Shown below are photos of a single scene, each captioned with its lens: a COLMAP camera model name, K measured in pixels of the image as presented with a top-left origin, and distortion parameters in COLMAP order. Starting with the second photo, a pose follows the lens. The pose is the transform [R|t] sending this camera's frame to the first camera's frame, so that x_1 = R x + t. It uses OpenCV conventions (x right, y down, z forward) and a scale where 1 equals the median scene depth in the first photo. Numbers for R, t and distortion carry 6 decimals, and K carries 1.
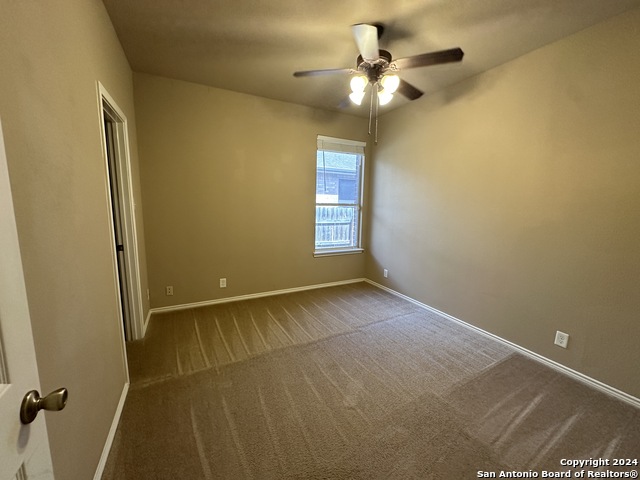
lens RADIAL K [[256.4, 0, 320.0], [0, 256.4, 240.0], [0, 0, 1]] dist [-0.001440, 0.000098]
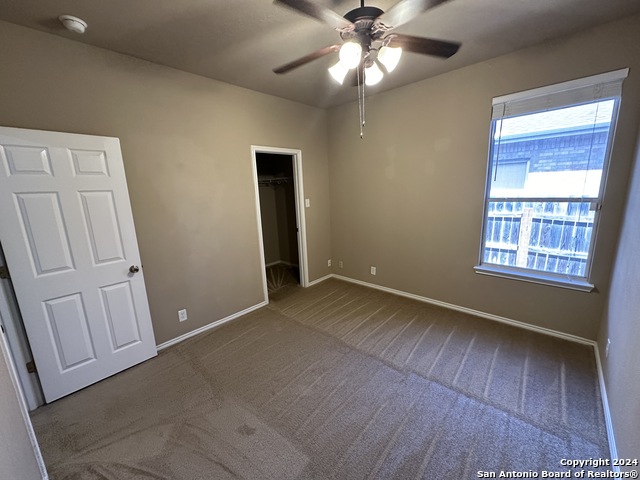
lens RADIAL K [[256.4, 0, 320.0], [0, 256.4, 240.0], [0, 0, 1]] dist [-0.001440, 0.000098]
pose [[0.338362, 0.148500, -0.929225, 0.643195], [-0.100736, 0.987512, 0.121133, -0.088529], [0.935608, 0.052619, 0.349096, 0.442191]]
